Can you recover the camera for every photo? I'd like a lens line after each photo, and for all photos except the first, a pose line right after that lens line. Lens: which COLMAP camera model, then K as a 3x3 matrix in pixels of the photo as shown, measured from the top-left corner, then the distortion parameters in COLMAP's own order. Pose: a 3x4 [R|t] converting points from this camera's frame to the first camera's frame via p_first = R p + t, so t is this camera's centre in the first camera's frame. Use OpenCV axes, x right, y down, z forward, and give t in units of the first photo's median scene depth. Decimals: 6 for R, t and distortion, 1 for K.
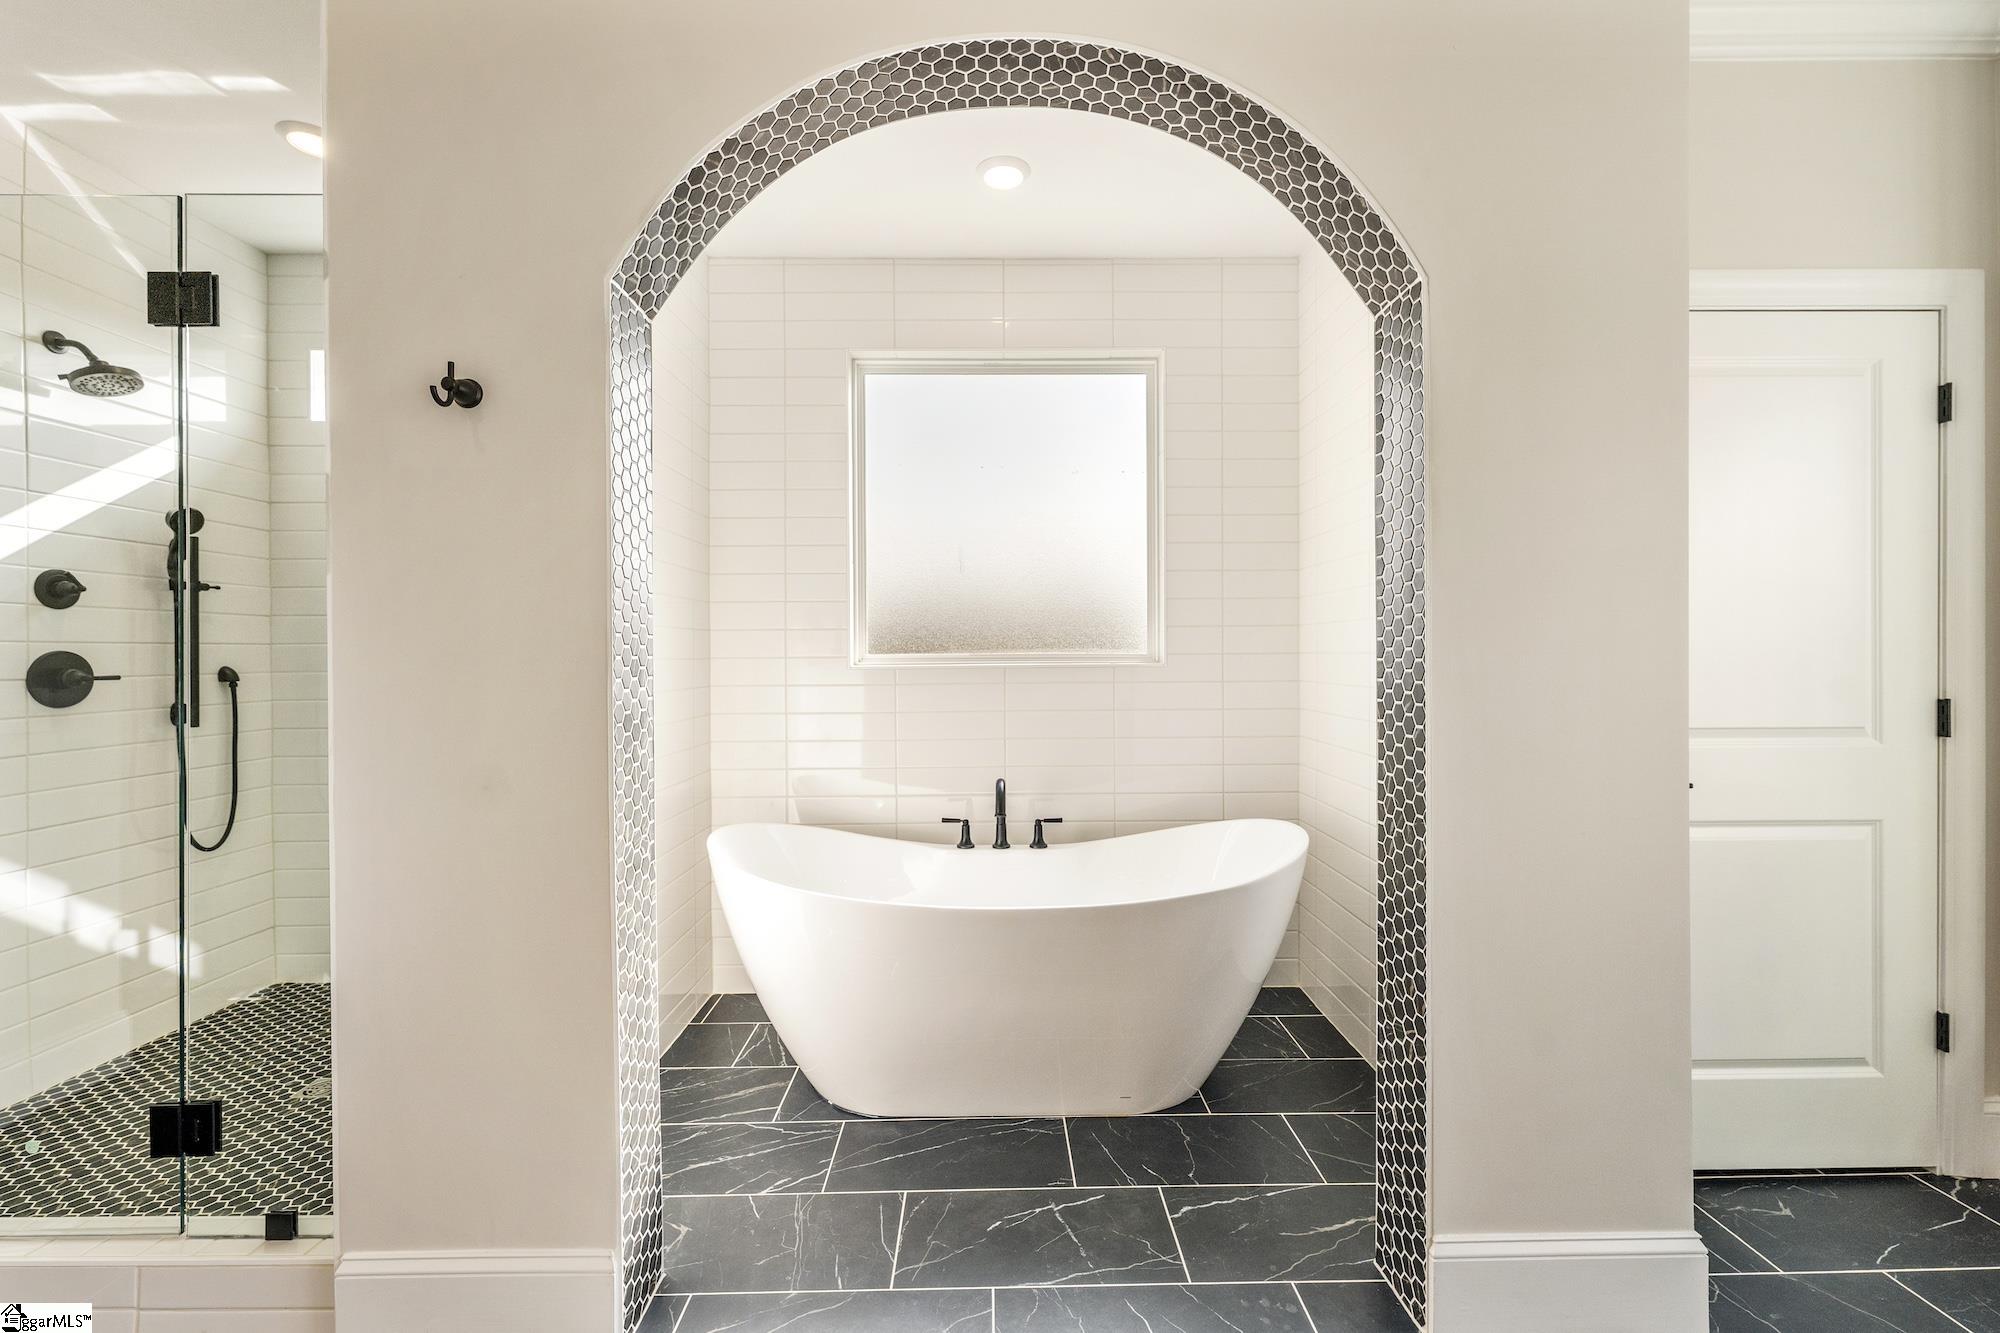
lens RADIAL K [[814.6, 0, 995.0], [0, 814.6, 658.5], [0, 0, 1]] dist [-0.000452, -0.000060]
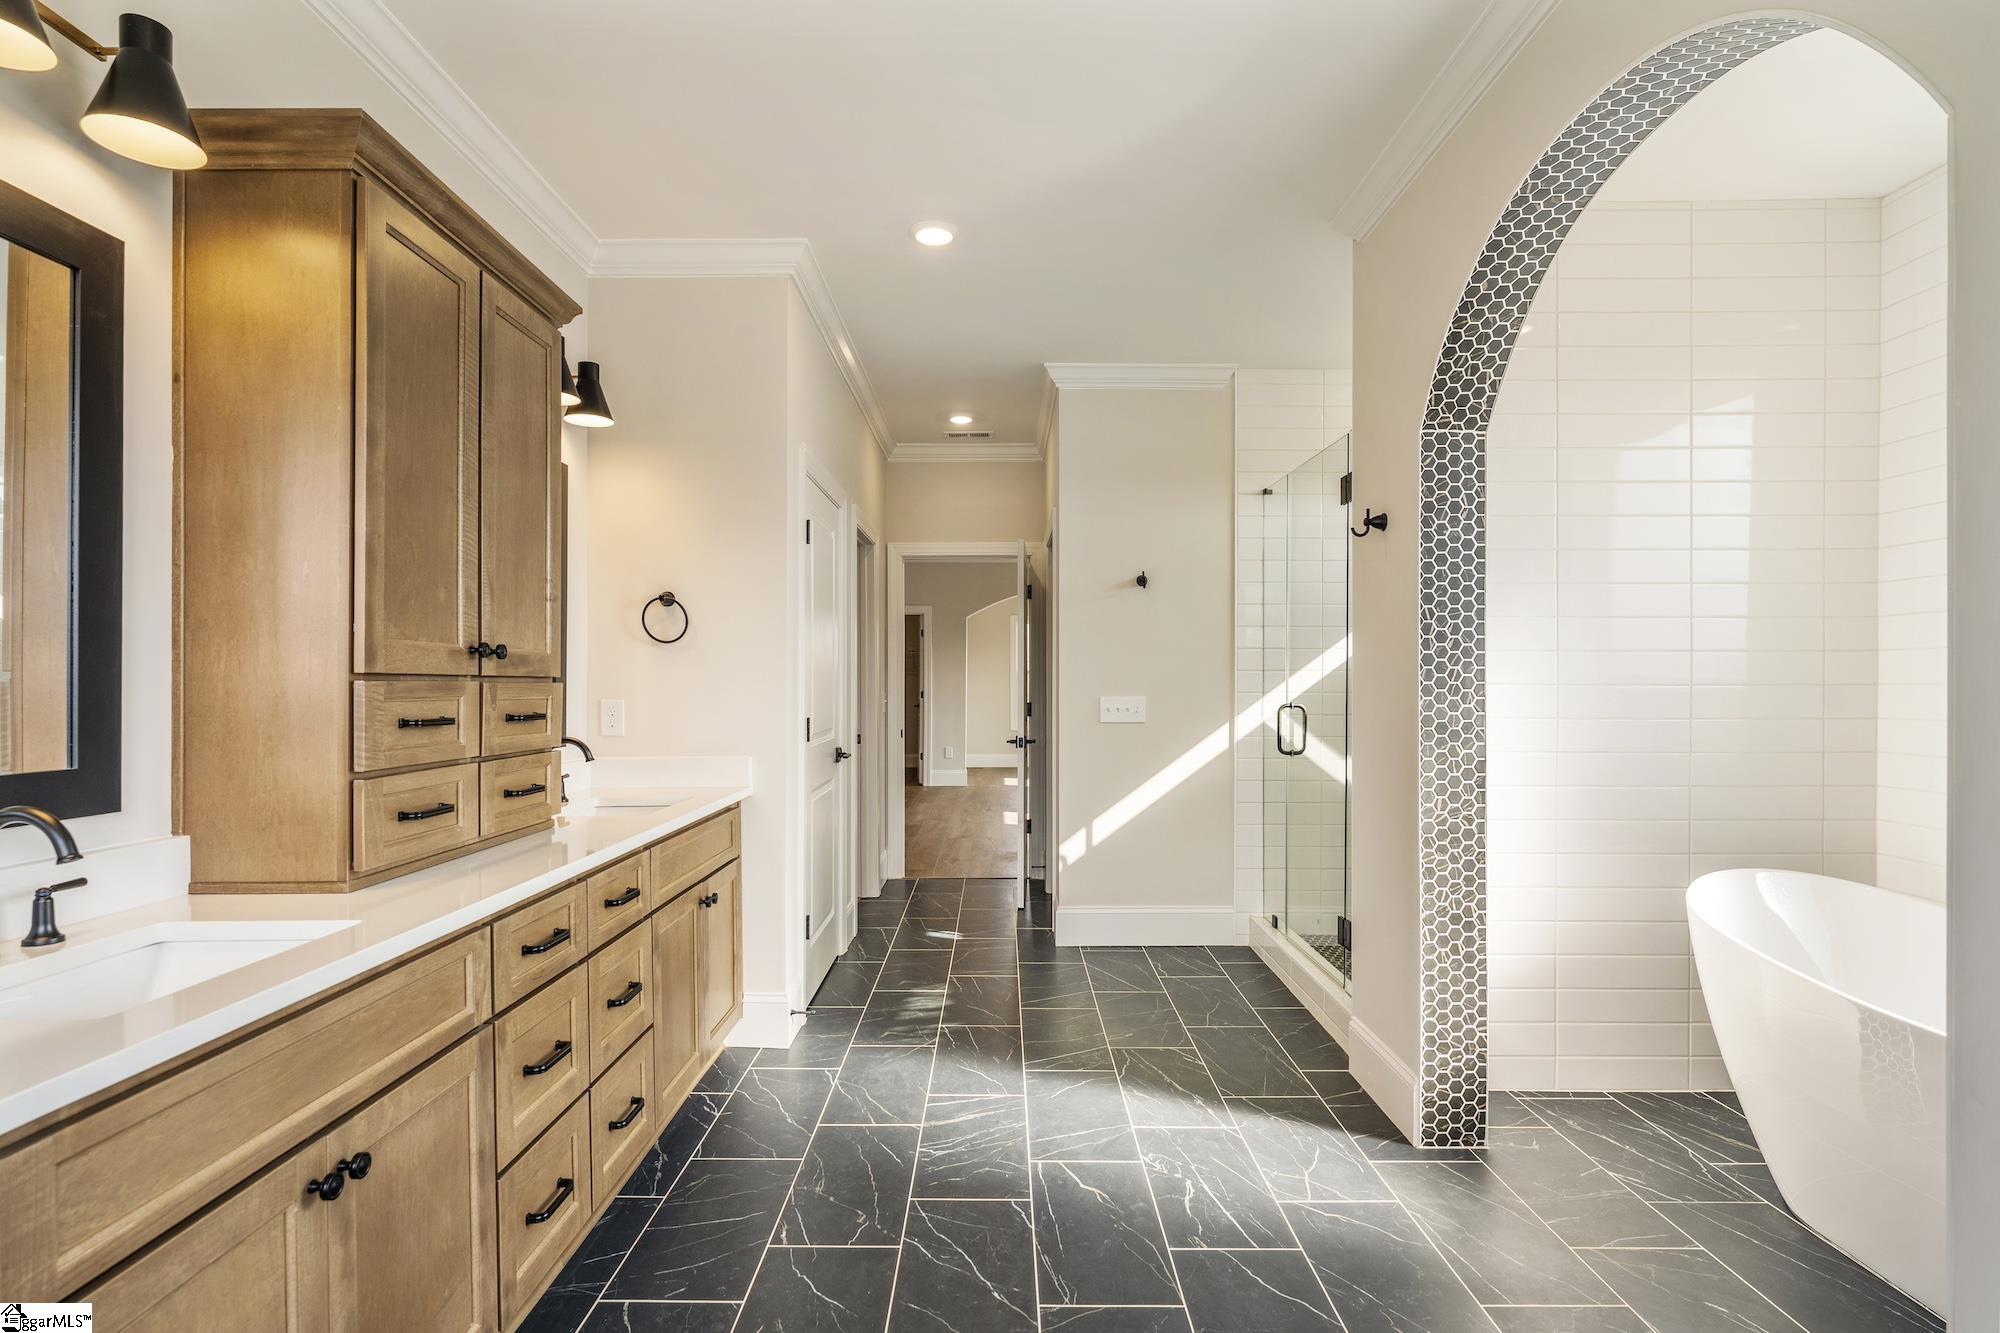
lens RADIAL K [[979.2, 0, 998.4], [0, 979.2, 680.0], [0, 0, 1]] dist [-0.000245, 0.000592]
pose [[-0.009522, 0.006115, -0.999936, 0.902889], [-0.004615, 0.999970, 0.006159, -0.009332], [0.999944, 0.004673, -0.009493, 0.162210]]
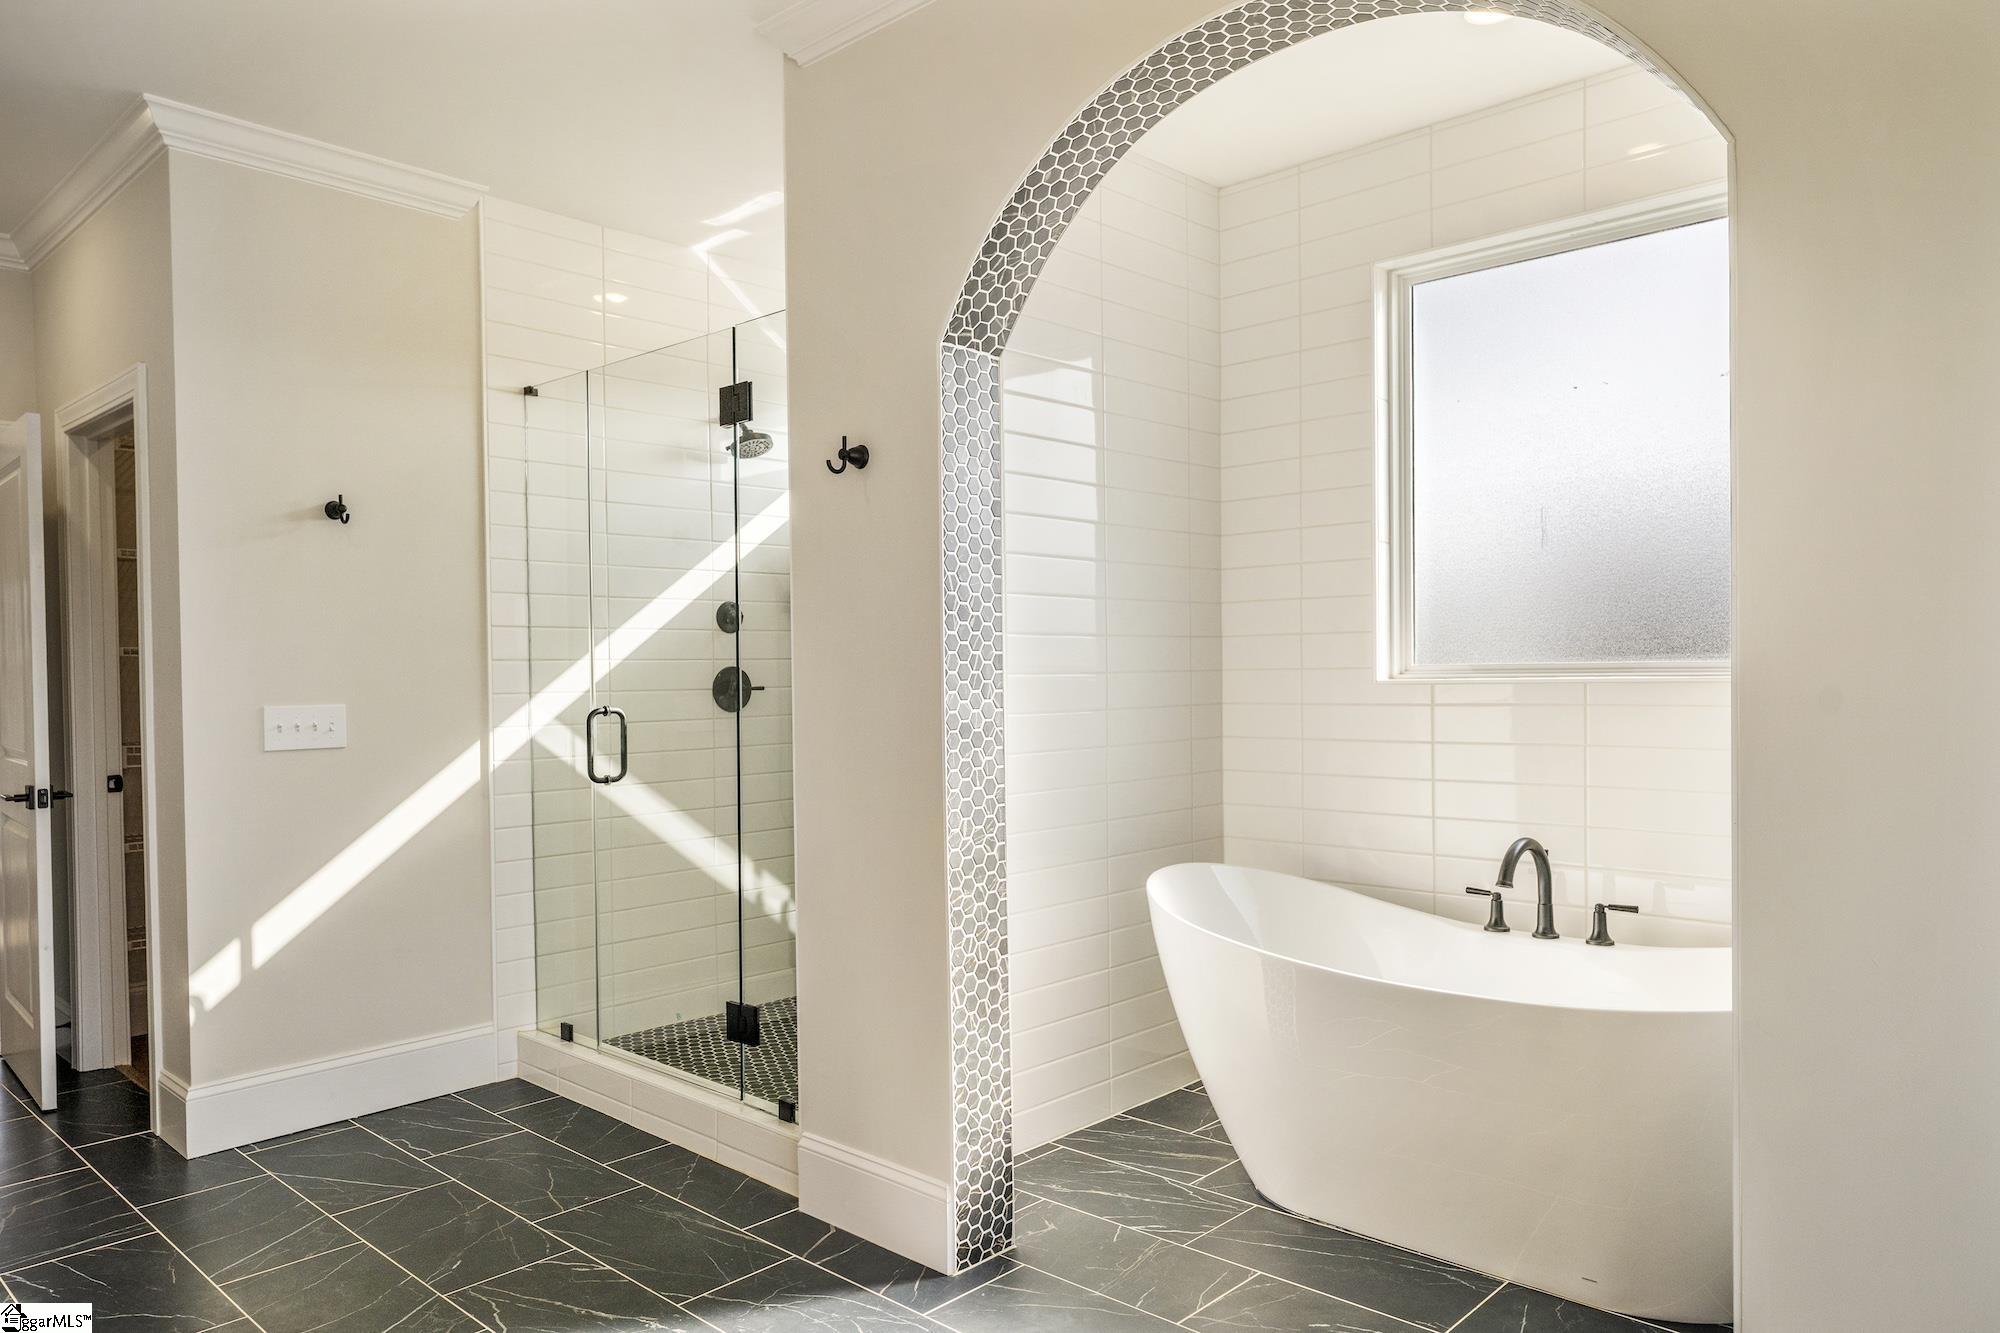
lens RADIAL K [[1334.3, 0, 1004.4], [0, 1334.3, 689.8], [0, 0, 1]] dist [0.006176, 0.001121]
pose [[0.725034, 0.007791, -0.688668, 0.599259], [0.005019, 0.999850, 0.016595, -0.005222], [0.688694, -0.015489, 0.724886, -0.207861]]
